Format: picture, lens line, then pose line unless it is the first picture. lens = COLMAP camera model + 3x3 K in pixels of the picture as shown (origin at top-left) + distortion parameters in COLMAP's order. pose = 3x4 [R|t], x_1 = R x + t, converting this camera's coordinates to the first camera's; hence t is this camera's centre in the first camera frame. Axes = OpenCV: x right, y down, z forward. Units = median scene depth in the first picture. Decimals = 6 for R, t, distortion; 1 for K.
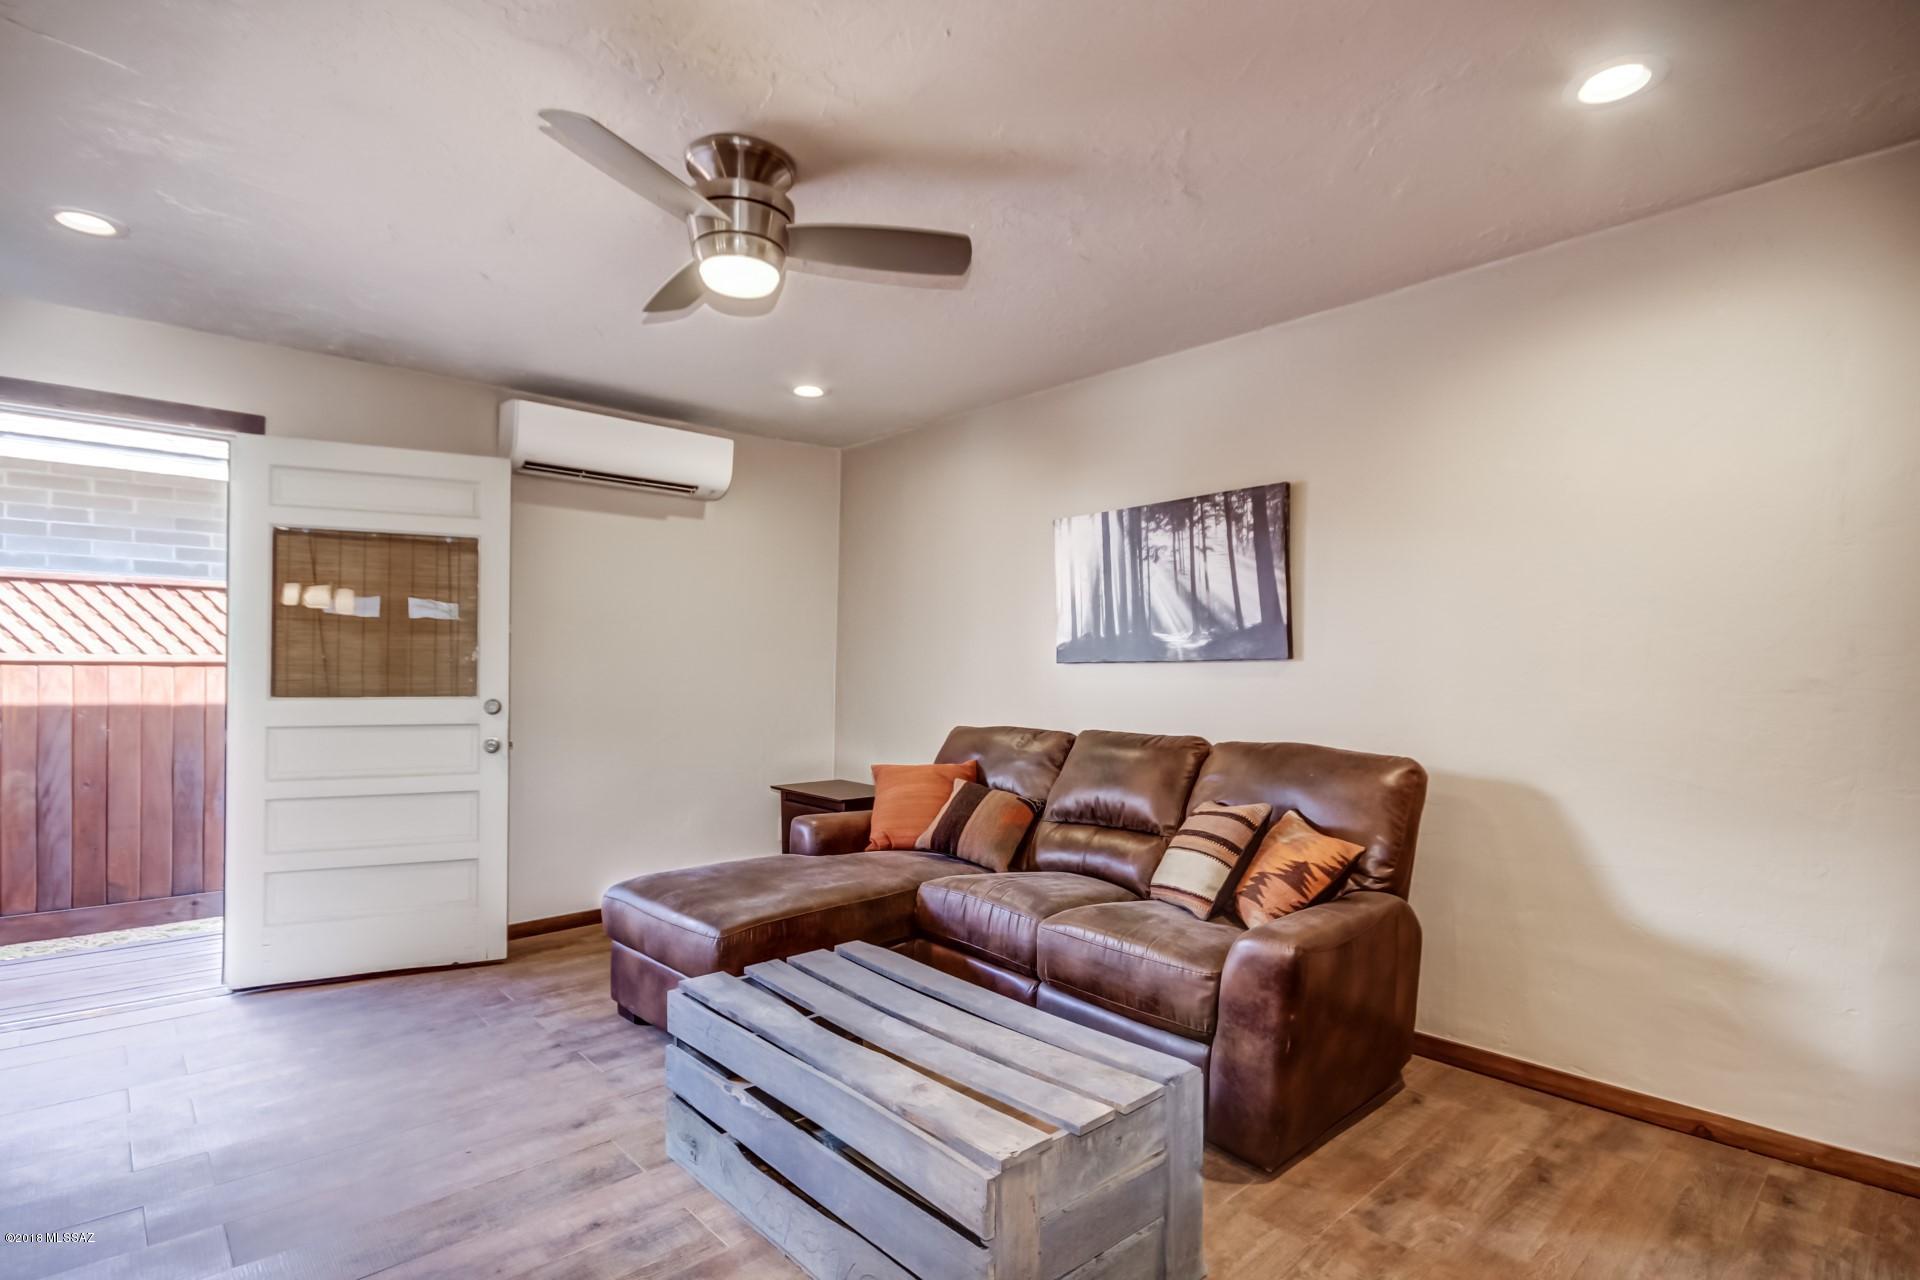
lens RADIAL K [[941.1, 0, 958.3], [0, 941.1, 658.0], [0, 0, 1]] dist [0.001649, 0.000192]
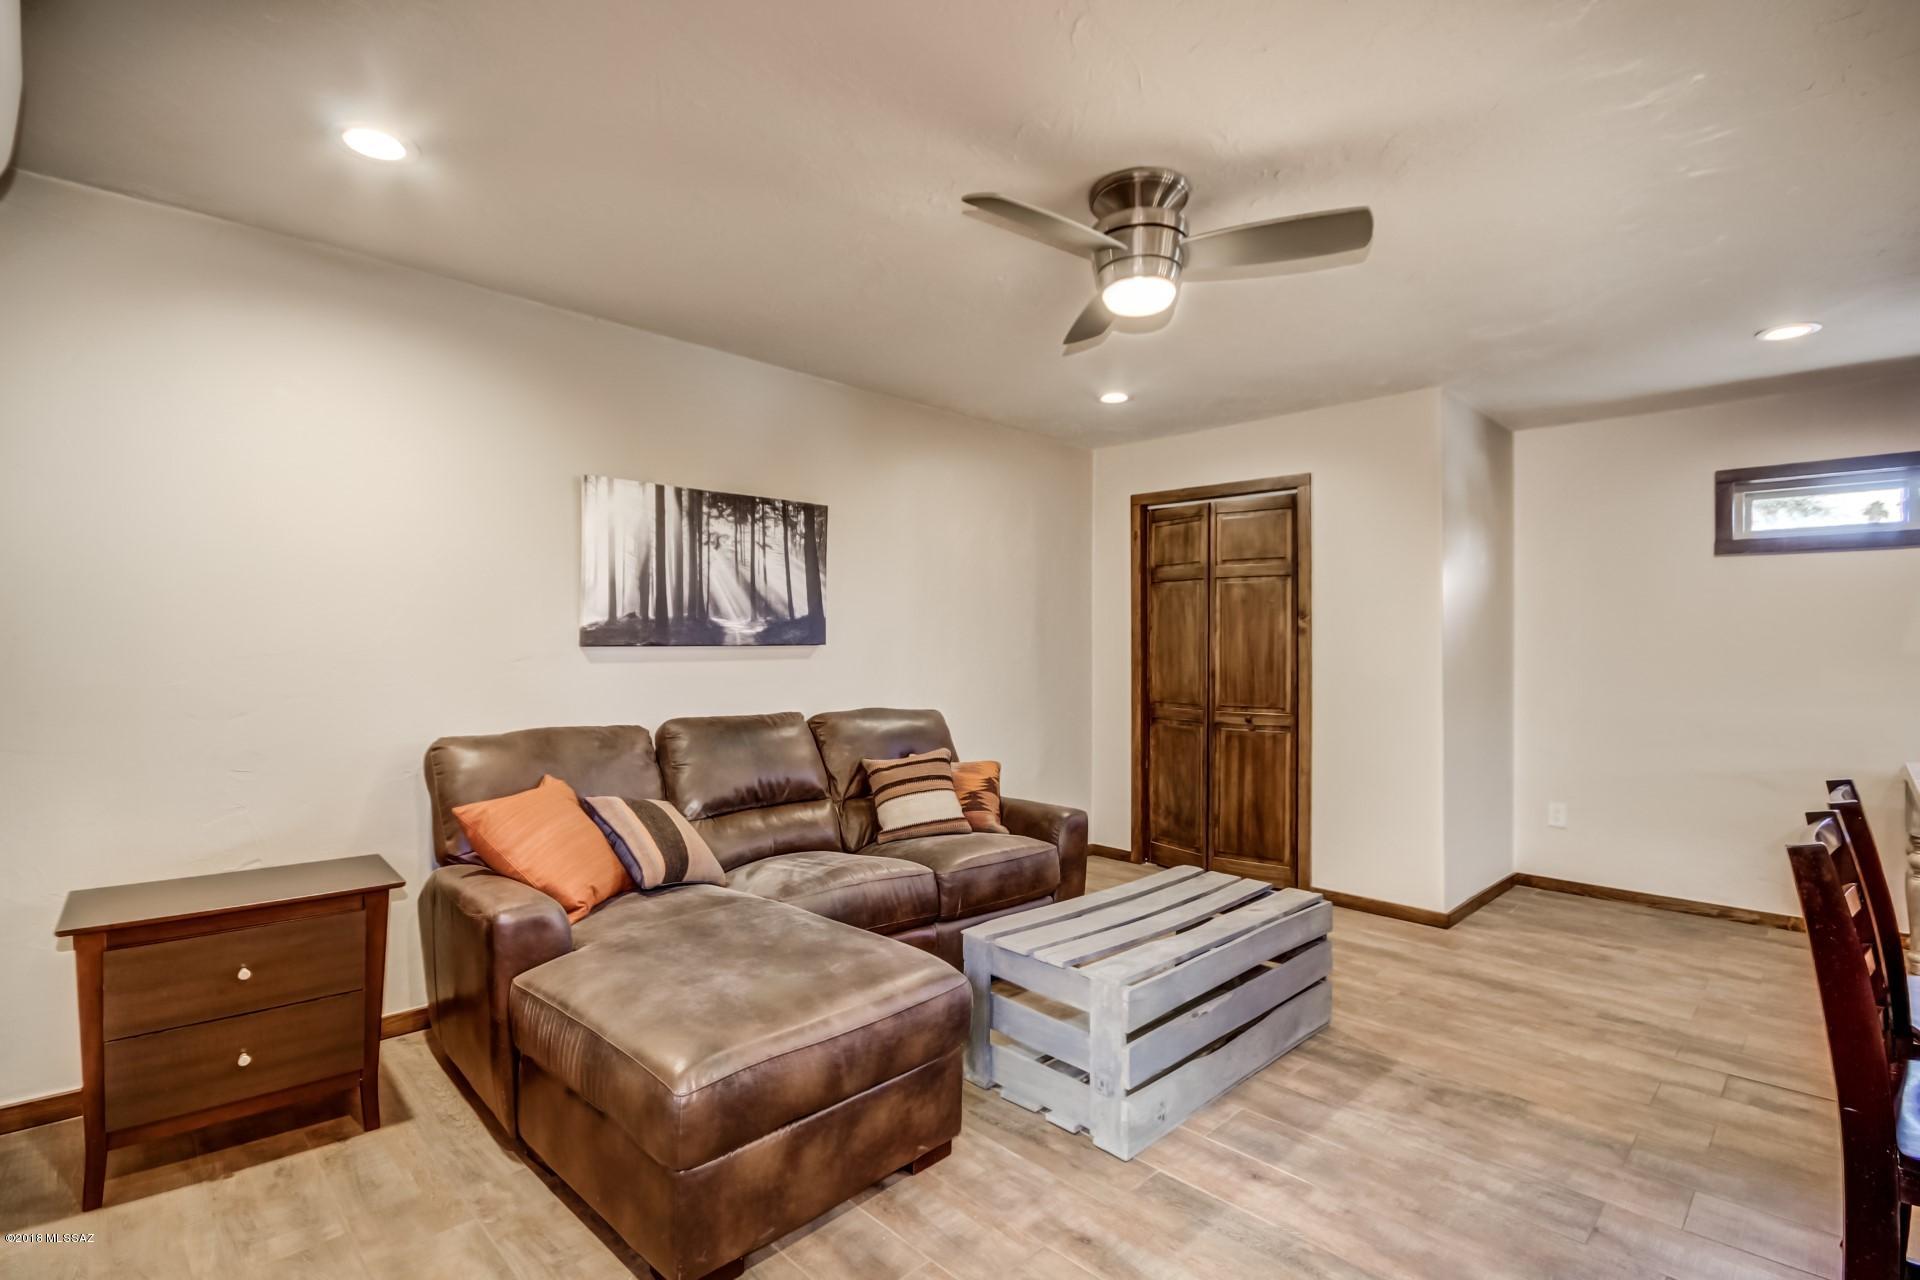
lens RADIAL K [[905.3, 0, 960.0], [0, 905.3, 640.0], [0, 0, 1]] dist [0.000356, -0.000081]
pose [[-0.037860, 0.000565, 0.999283, -0.829563], [-0.021048, 0.999778, -0.001362, -0.006855], [-0.999061, -0.021084, -0.037839, 0.808226]]
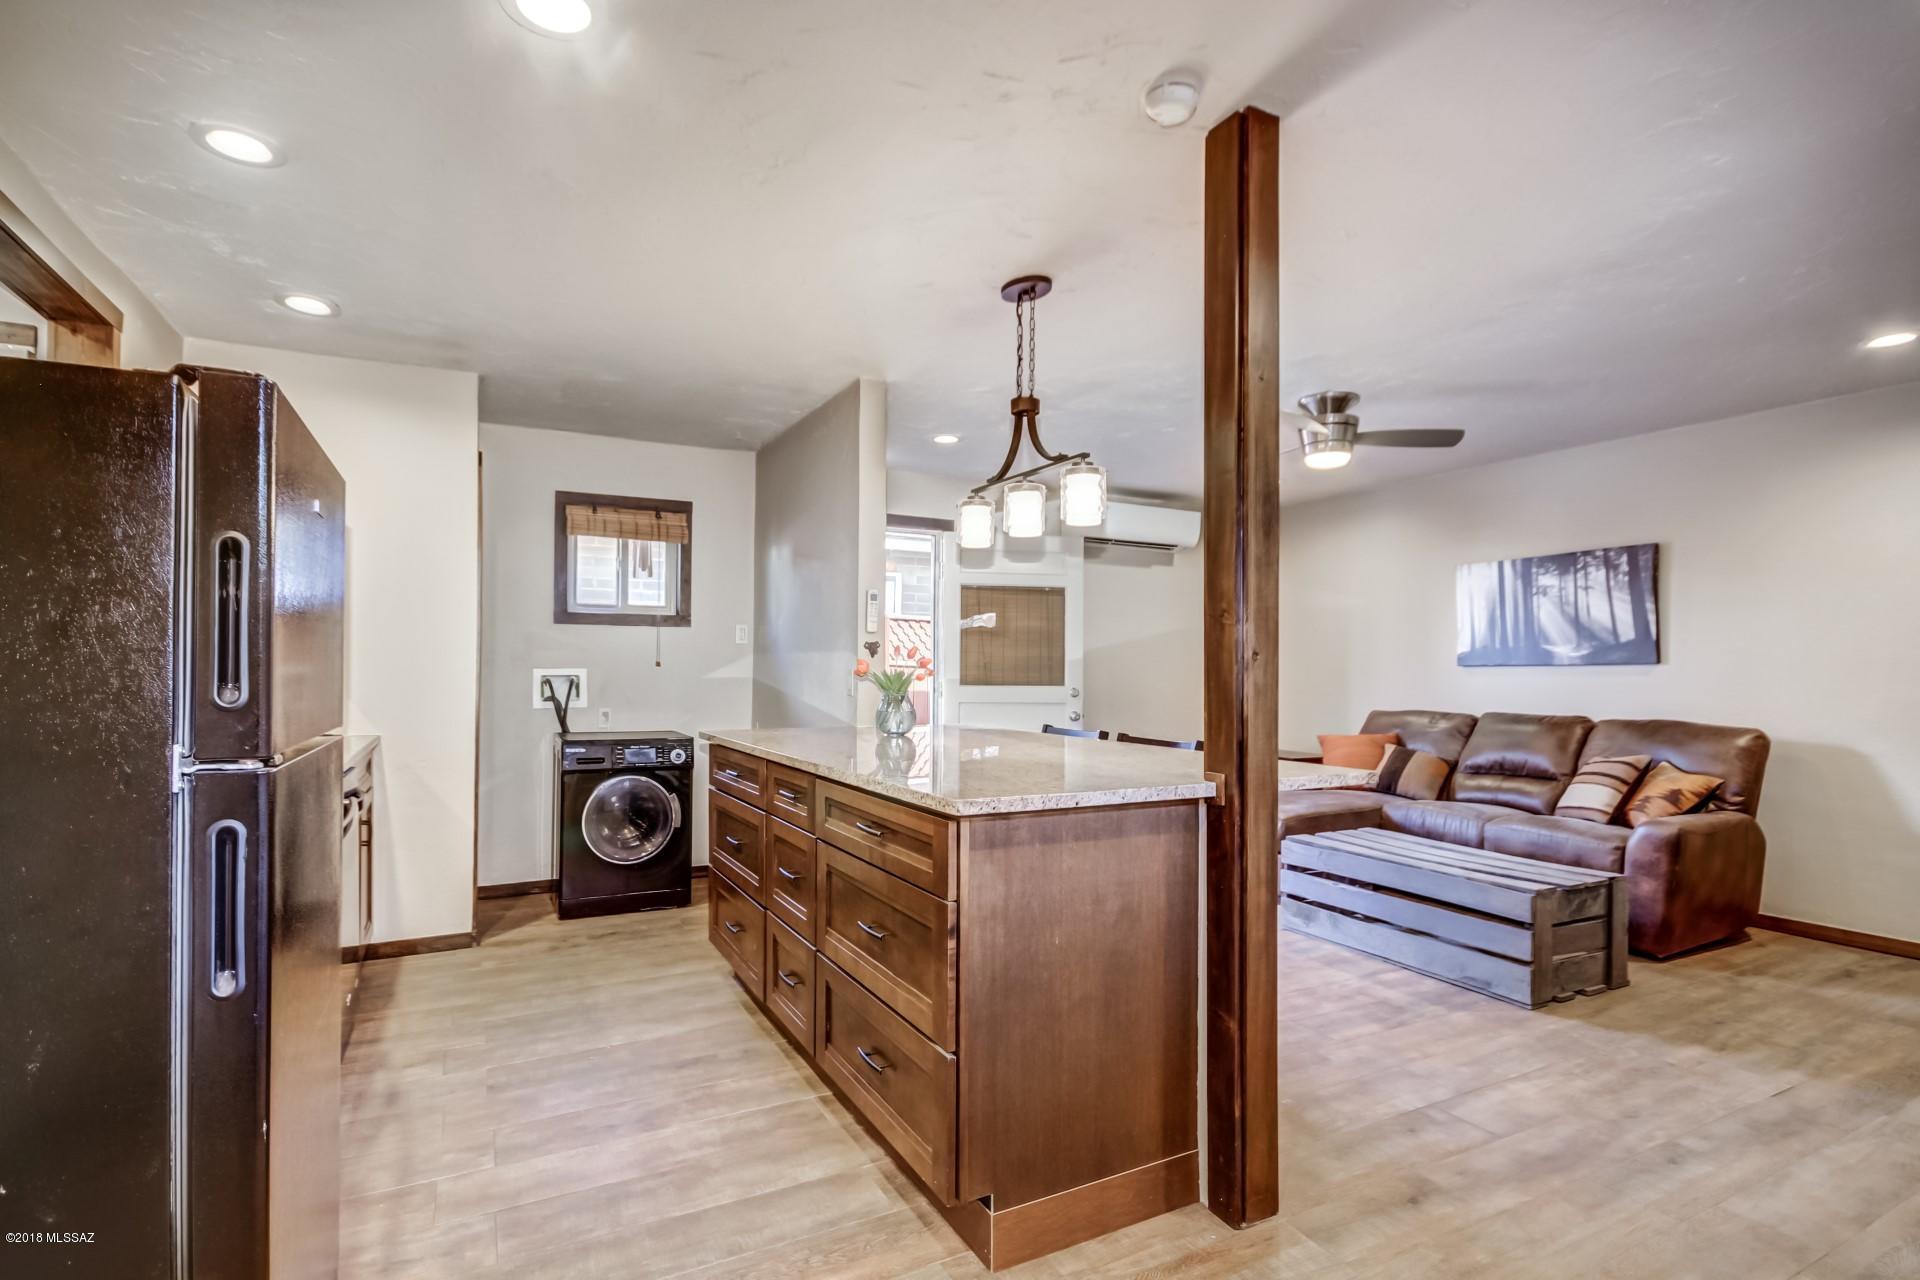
lens RADIAL K [[912.0, 0, 946.2], [0, 912.0, 662.6], [0, 0, 1]] dist [0.002188, -0.000158]
pose [[0.961715, 0.001491, -0.274046, -0.303096], [-0.000203, 0.999989, 0.004728, -0.007051], [0.274050, -0.004491, 0.961705, -0.627108]]
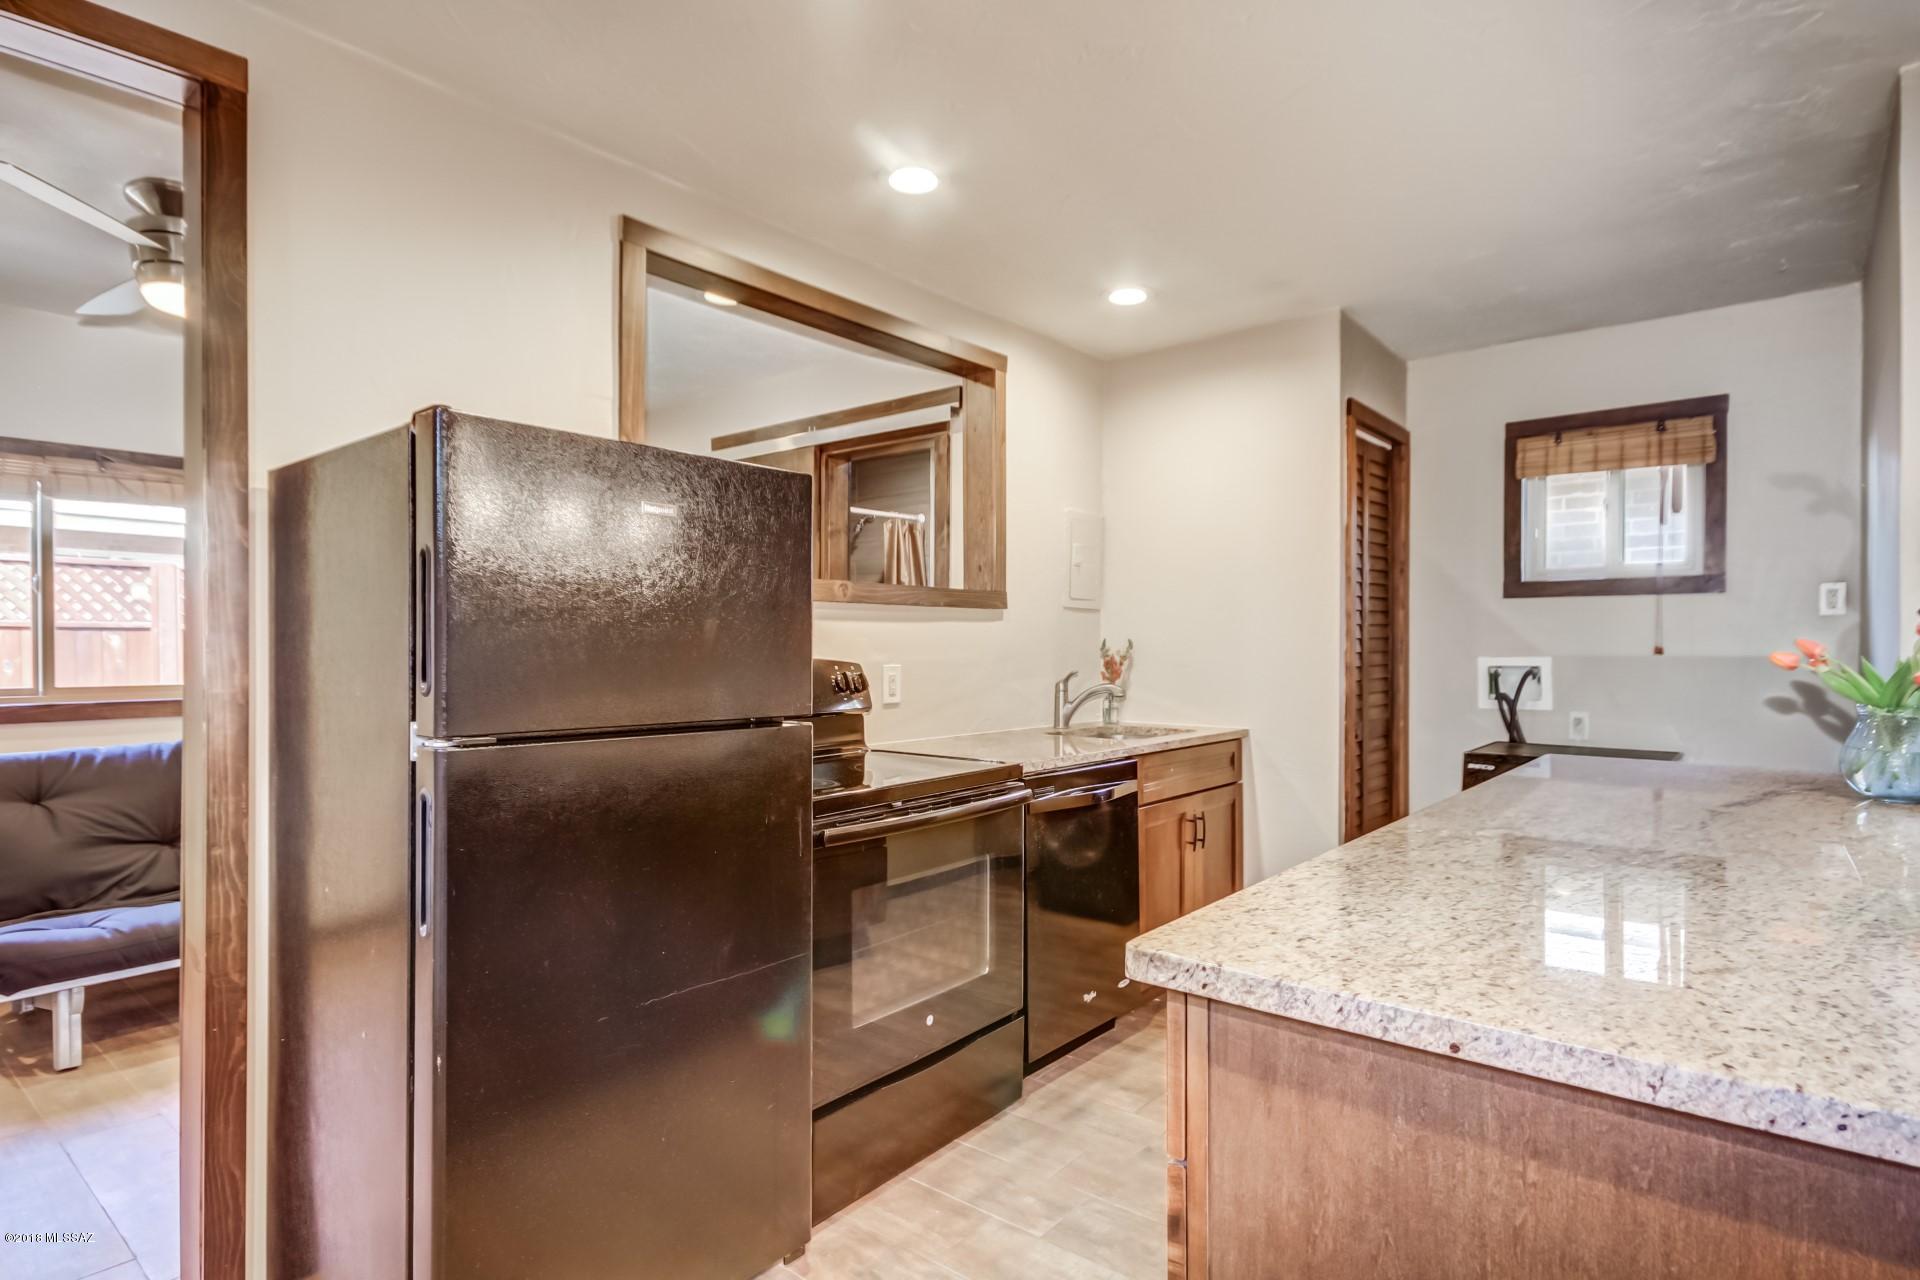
lens RADIAL K [[1006.2, 0, 960.0], [0, 1006.2, 640.0], [0, 0, 1]] dist [0.001394, 0.000147]
pose [[0.132673, -0.010511, -0.991104, -0.187370], [0.010133, 0.999906, -0.009248, -0.006534], [0.991108, -0.008816, 0.132767, -0.245184]]
